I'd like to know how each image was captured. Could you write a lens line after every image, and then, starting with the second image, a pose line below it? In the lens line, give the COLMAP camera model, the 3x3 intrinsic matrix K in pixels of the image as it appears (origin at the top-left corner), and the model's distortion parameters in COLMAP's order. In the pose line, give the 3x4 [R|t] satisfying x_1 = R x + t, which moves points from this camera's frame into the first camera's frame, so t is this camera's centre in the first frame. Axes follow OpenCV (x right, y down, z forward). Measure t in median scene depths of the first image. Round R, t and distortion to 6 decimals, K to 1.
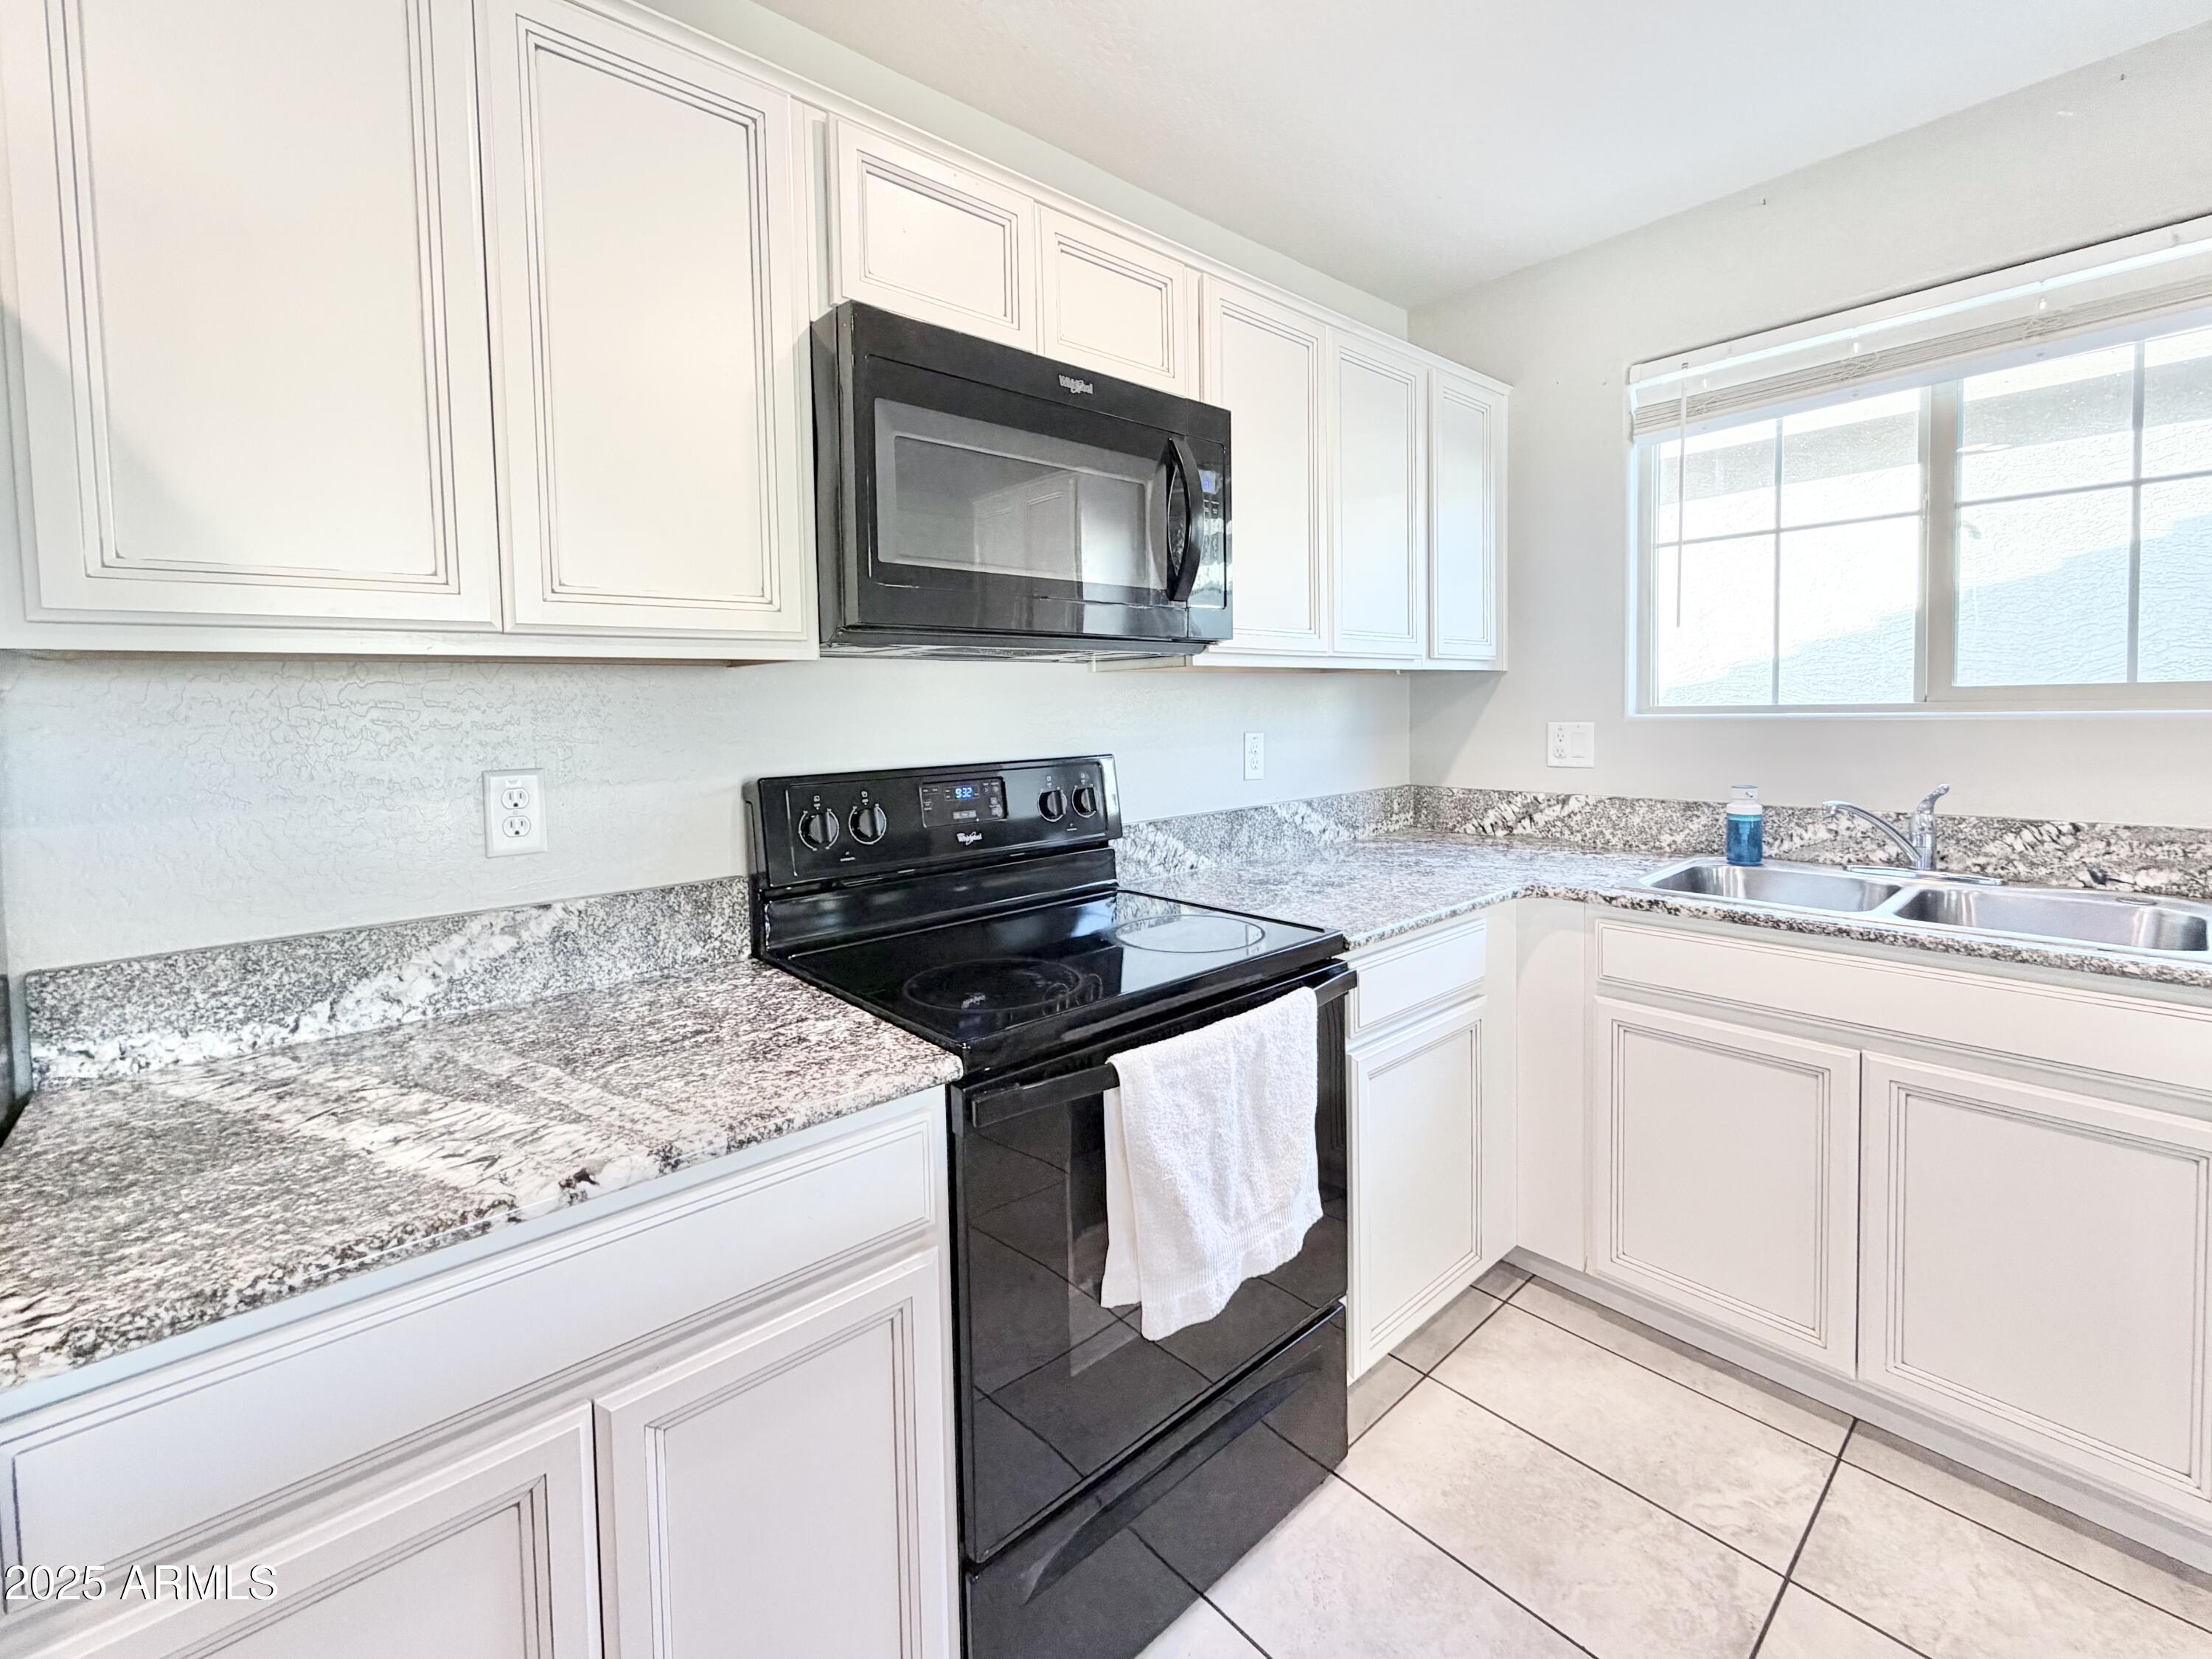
lens RADIAL K [[952.9, 0, 1097.8], [0, 952.9, 744.3], [0, 0, 1]] dist [0.000682, 0.000010]
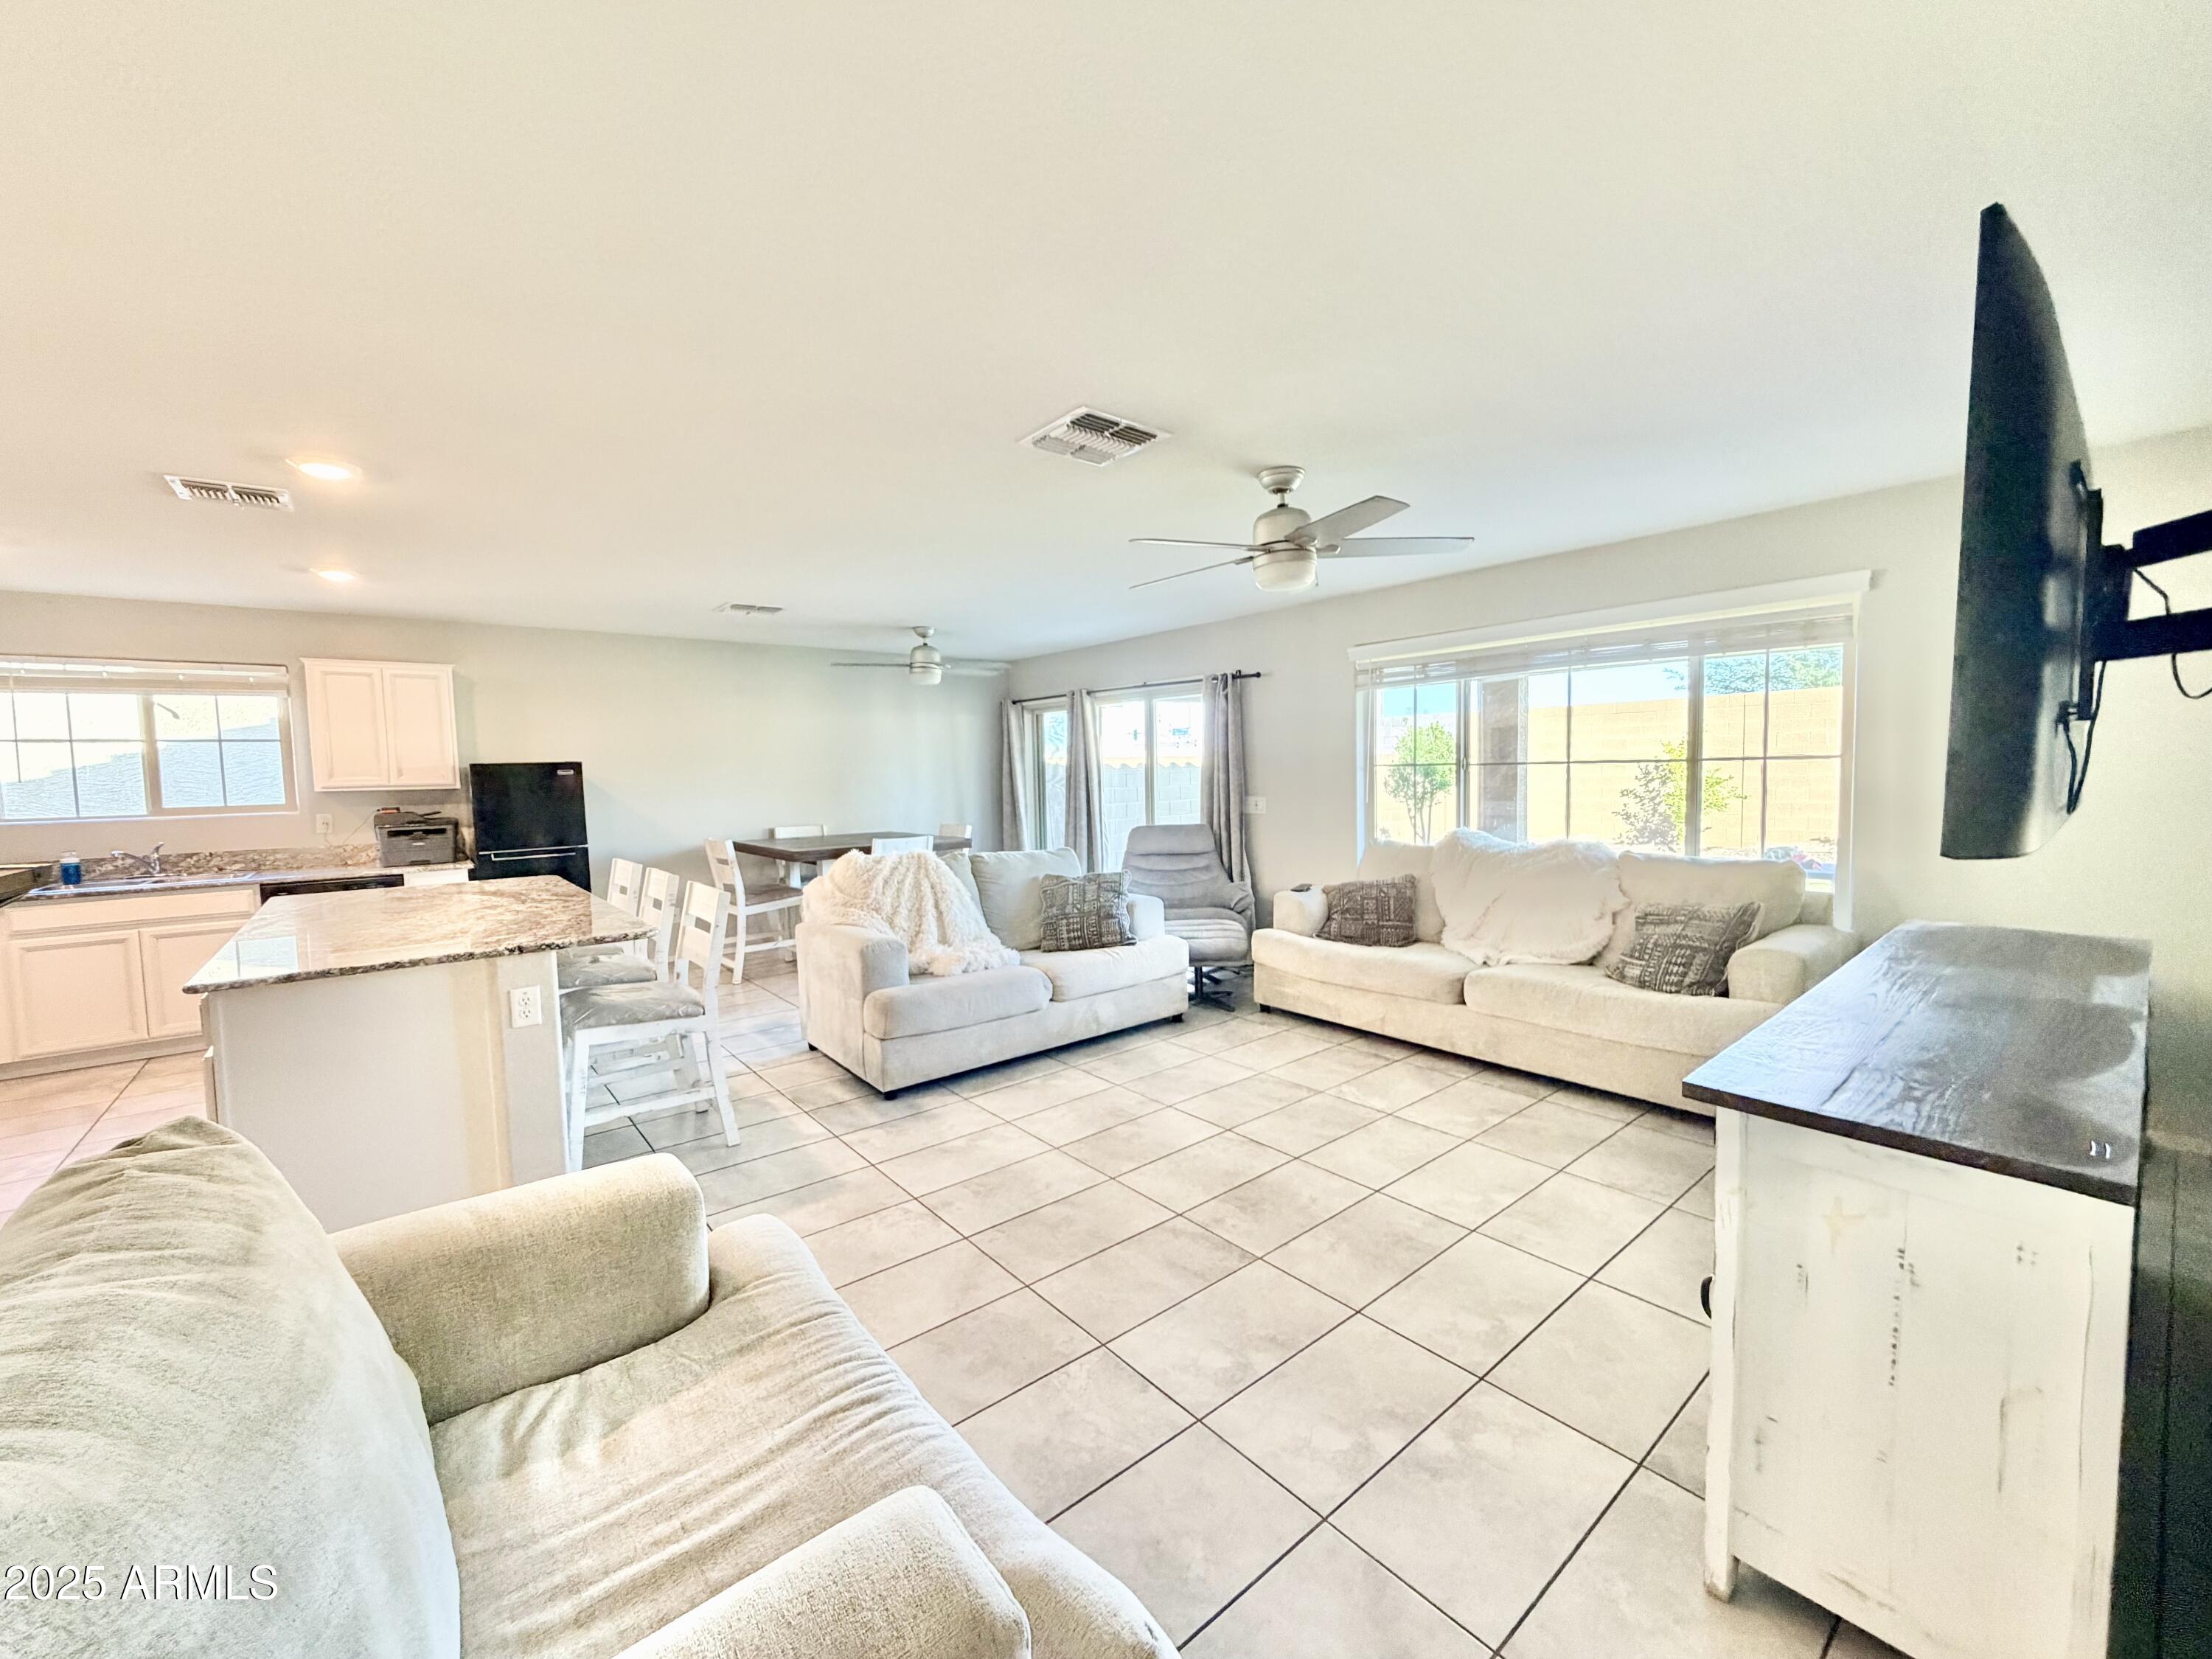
lens RADIAL K [[879.0, 0, 1110.1], [0, 879.0, 821.9], [0, 0, 1]] dist [0.000745, -0.000009]
pose [[0.028518, -0.035564, 0.998960, -1.437659], [0.068884, 0.997061, 0.033530, 0.076674], [-0.997217, 0.067857, 0.030884, -1.660946]]
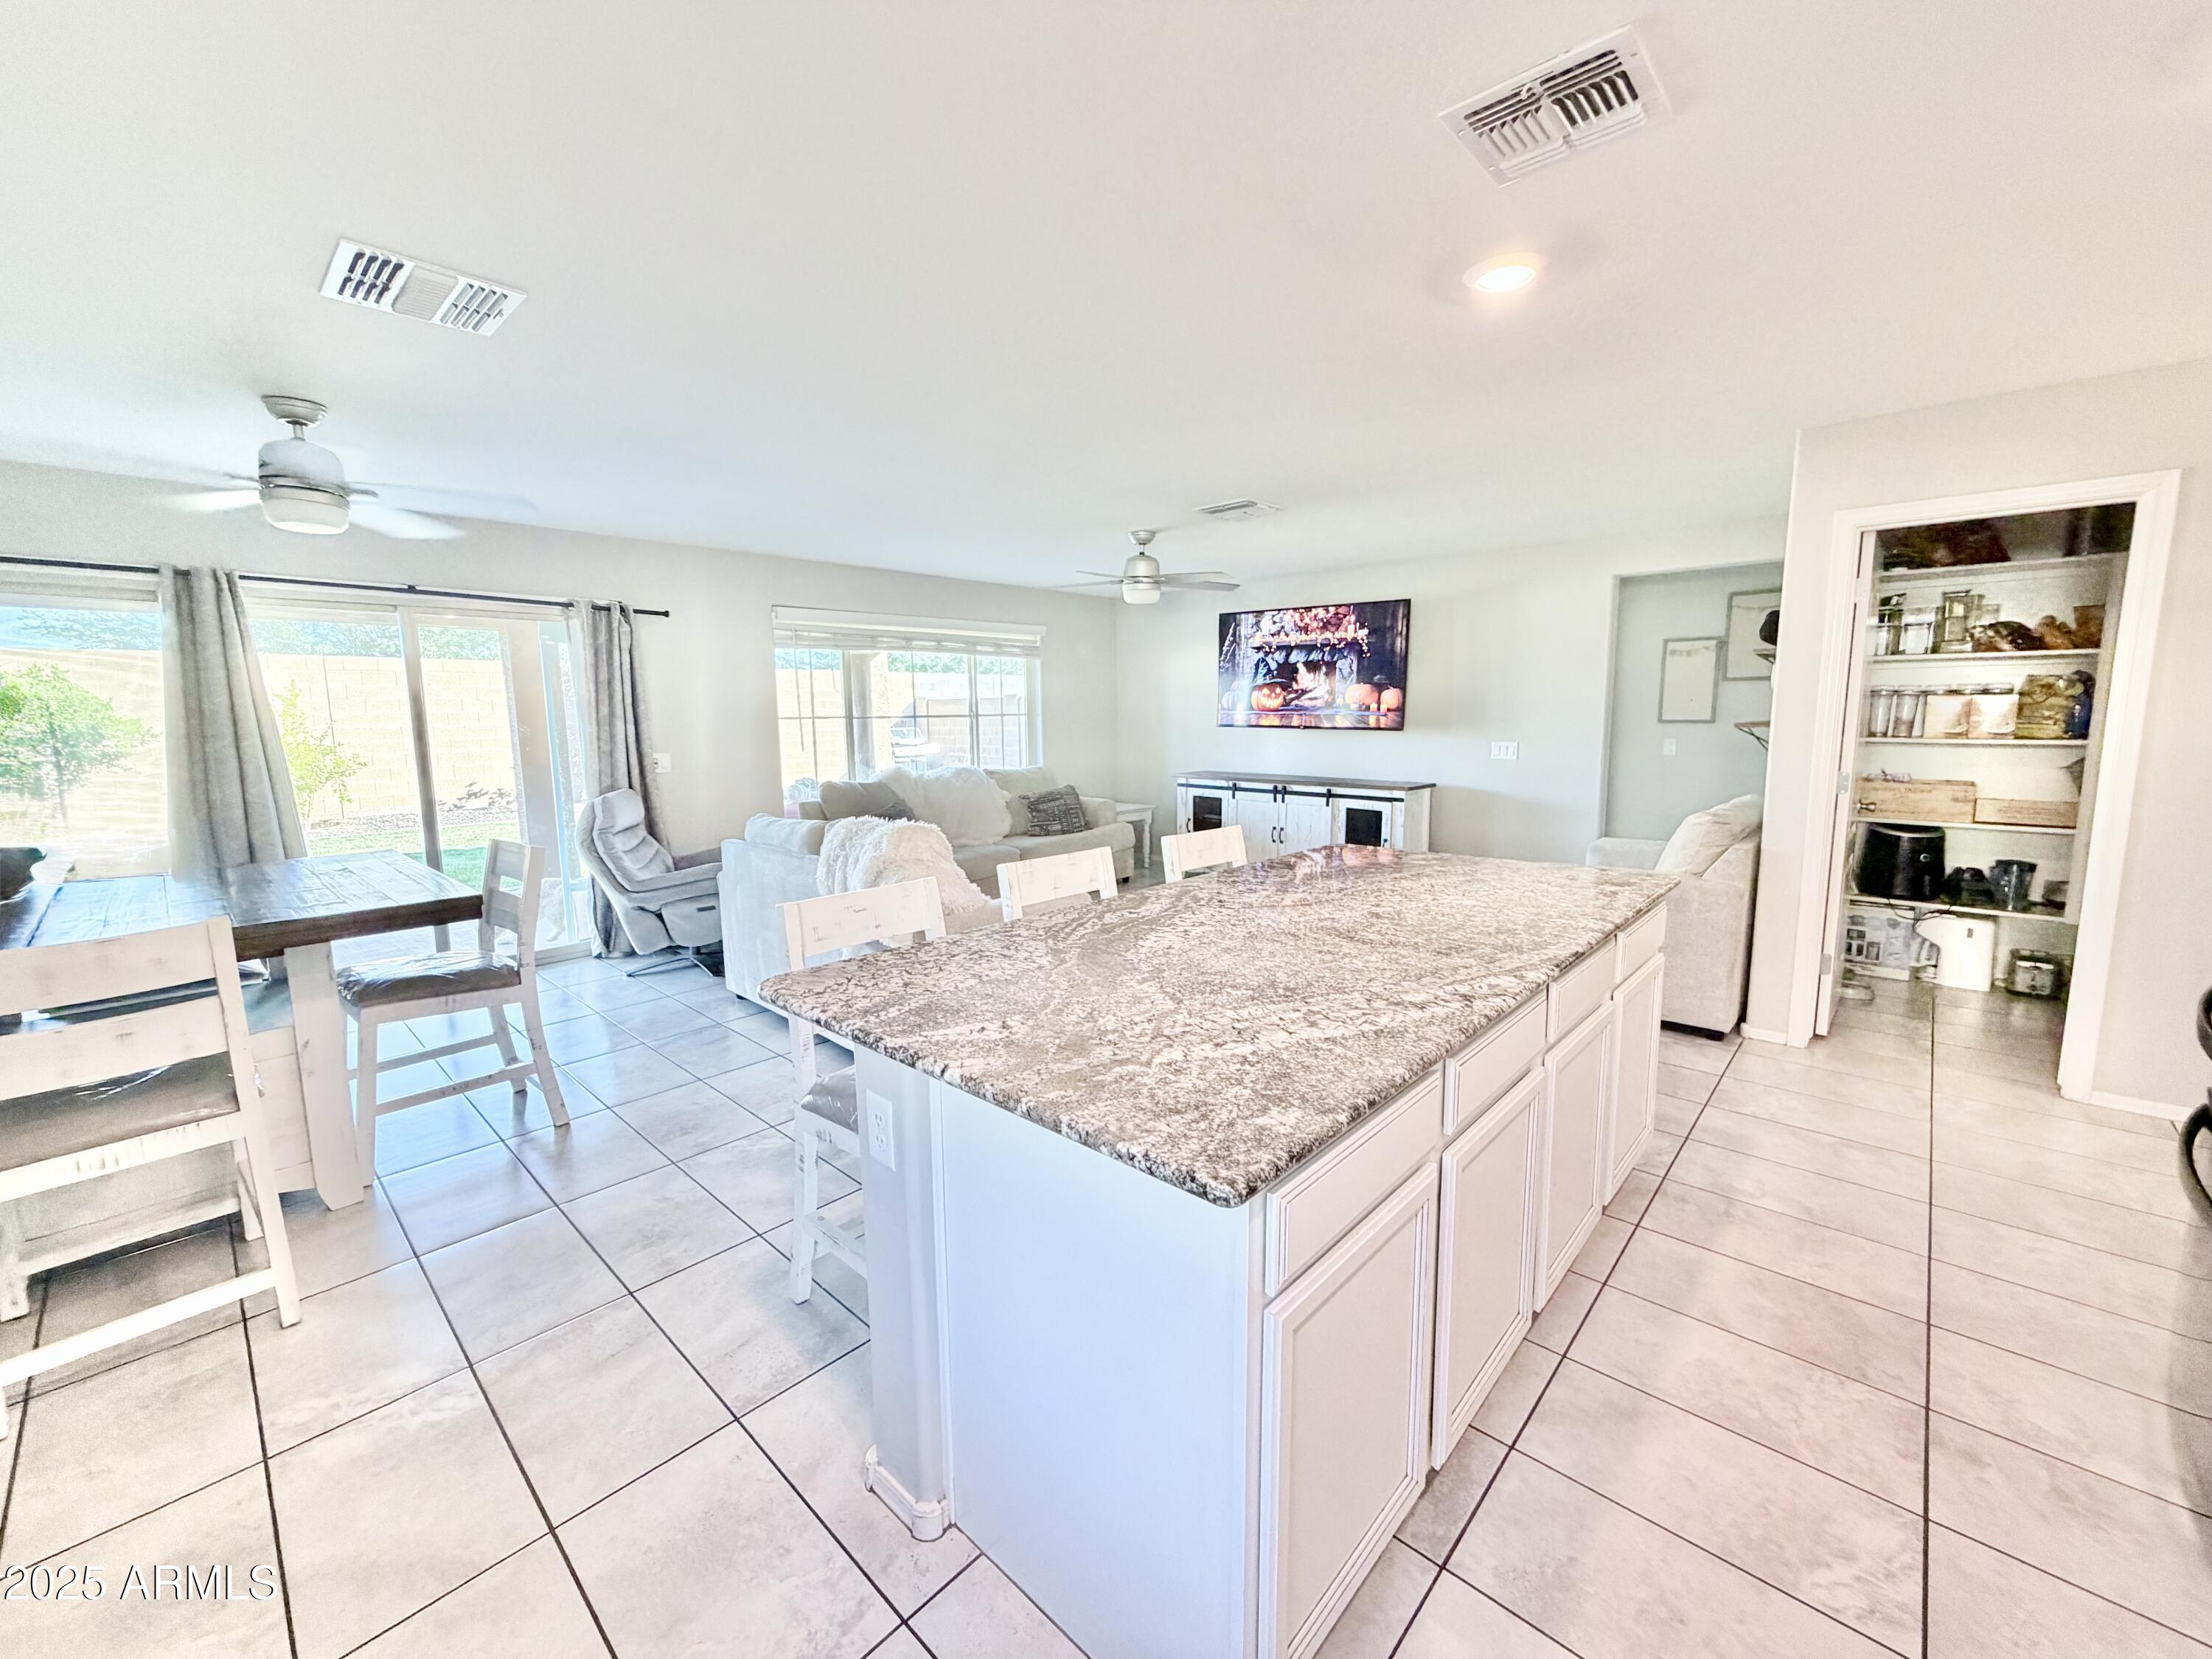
lens RADIAL K [[884.9, 0, 1095.2], [0, 884.9, 827.5], [0, 0, 1]] dist [-0.000168, -0.000019]
pose [[-0.994034, 0.050595, -0.096625, 0.488032], [0.032649, 0.983307, 0.178998, -0.081447], [0.104068, 0.174776, -0.979093, 0.597243]]
